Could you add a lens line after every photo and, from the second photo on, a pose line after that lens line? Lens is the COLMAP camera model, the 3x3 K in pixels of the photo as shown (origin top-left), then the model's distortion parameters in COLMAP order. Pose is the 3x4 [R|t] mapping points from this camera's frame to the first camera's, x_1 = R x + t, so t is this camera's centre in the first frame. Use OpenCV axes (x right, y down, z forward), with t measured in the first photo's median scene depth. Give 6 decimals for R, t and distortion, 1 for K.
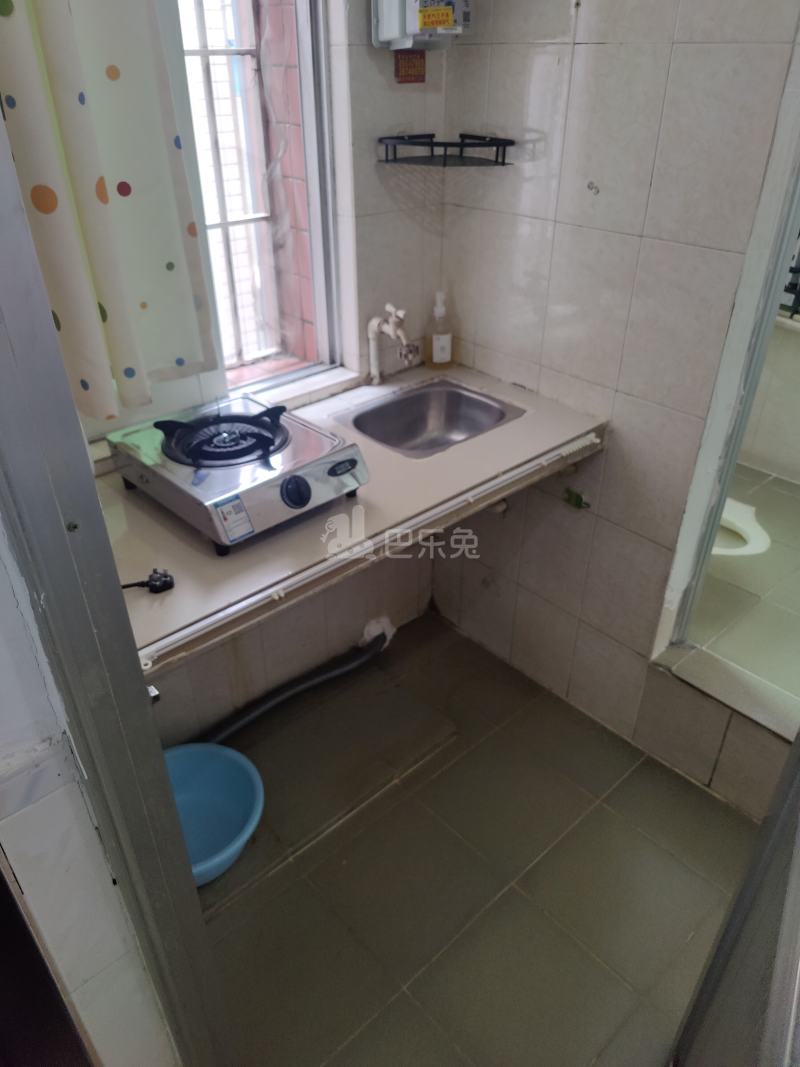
lens RADIAL K [[744.1, 0, 394.2], [0, 744.1, 532.7], [0, 0, 1]] dist [0.031268, -0.017596]
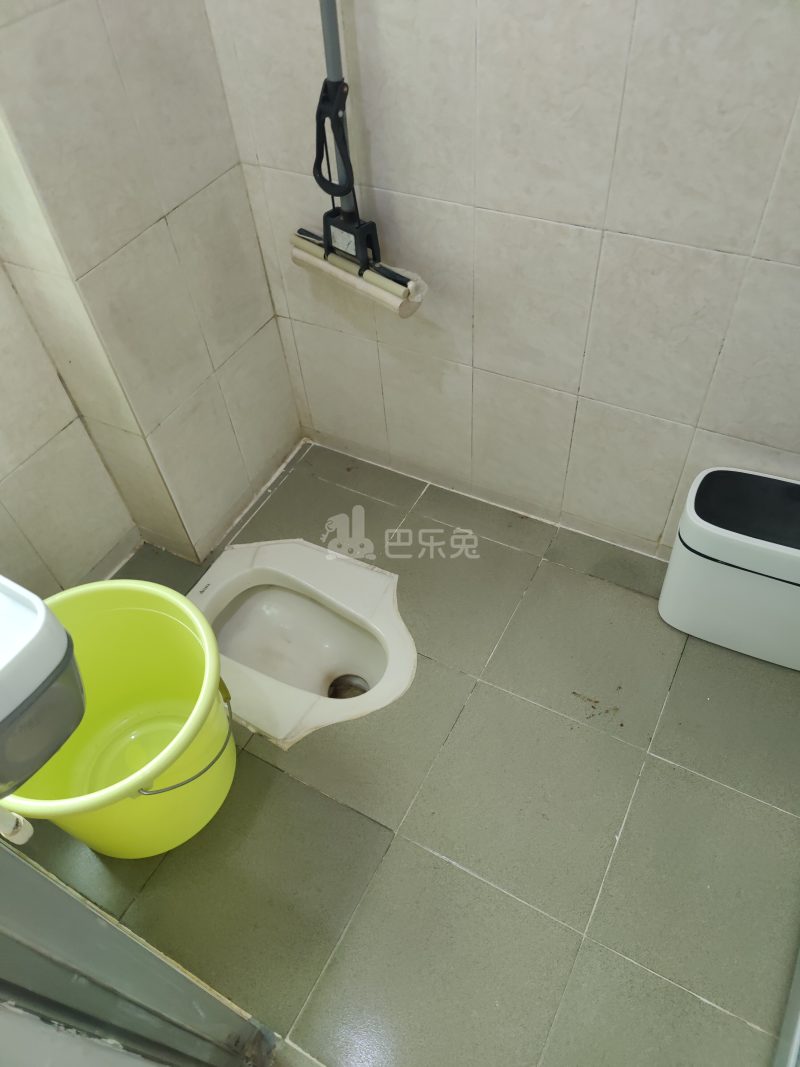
lens RADIAL K [[744.1, 0, 394.2], [0, 744.1, 532.7], [0, 0, 1]] dist [0.031268, -0.017596]
pose [[0.942565, -0.289314, 0.166941, 0.409210], [0.229837, 0.924415, 0.304355, -0.272481], [-0.242376, -0.248505, 0.937816, 0.451764]]
